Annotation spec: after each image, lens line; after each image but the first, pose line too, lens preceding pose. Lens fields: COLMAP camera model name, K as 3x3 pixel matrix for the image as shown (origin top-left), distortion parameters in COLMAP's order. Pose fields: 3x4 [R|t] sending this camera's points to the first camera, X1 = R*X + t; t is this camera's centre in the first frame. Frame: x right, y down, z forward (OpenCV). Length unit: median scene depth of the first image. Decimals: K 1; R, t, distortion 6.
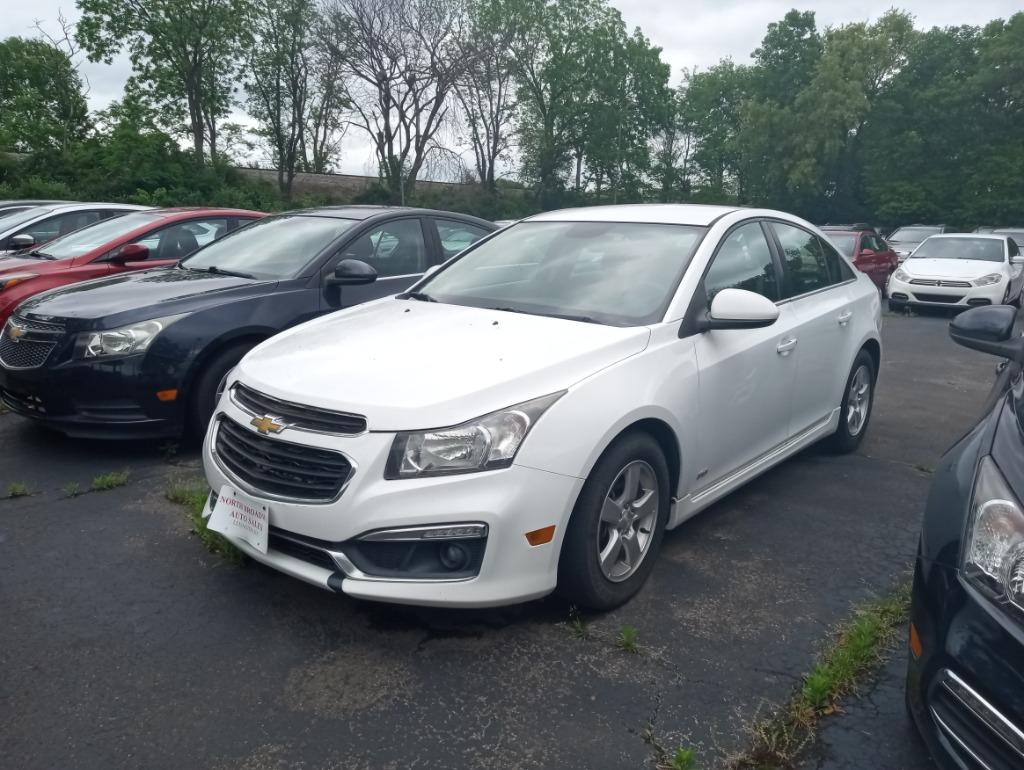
lens RADIAL K [[709.1, 0, 519.8], [0, 709.1, 386.4], [0, 0, 1]] dist [0.068965, -0.074276]
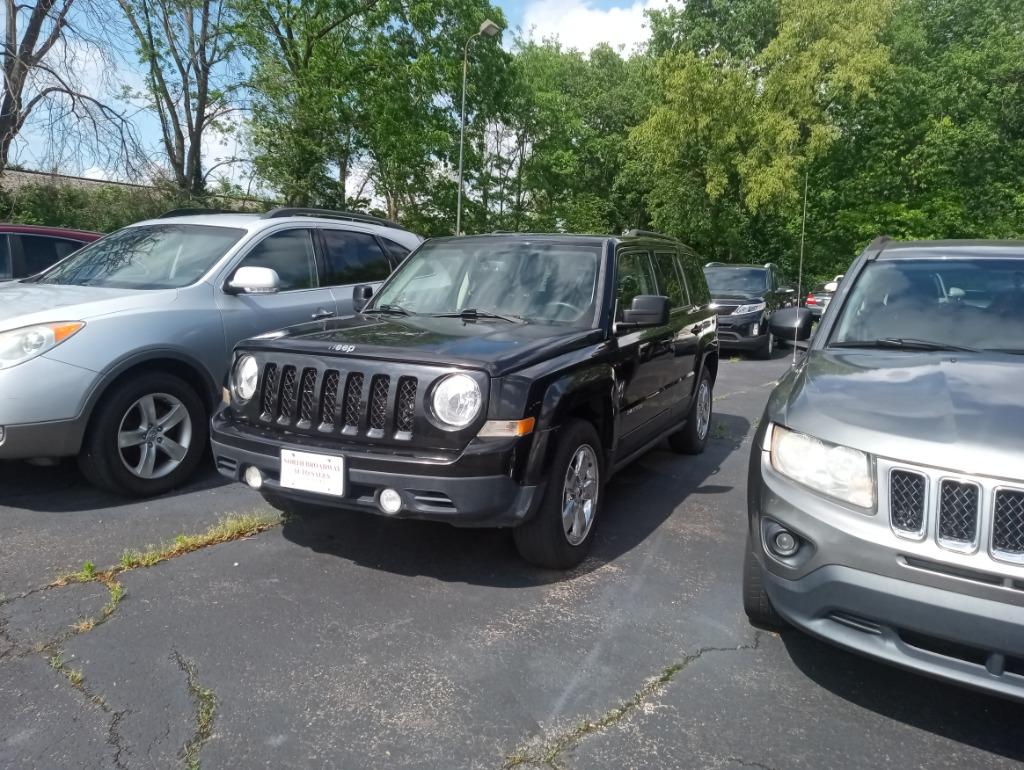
lens RADIAL K [[771.8, 0, 512.0], [0, 771.8, 385.0], [0, 0, 1]] dist [0.014594, -0.000523]
pose [[0.945176, -0.038006, 0.324343, -0.012344], [0.061597, 0.996125, -0.062777, -0.091575], [-0.320700, 0.079314, 0.943854, 0.424899]]
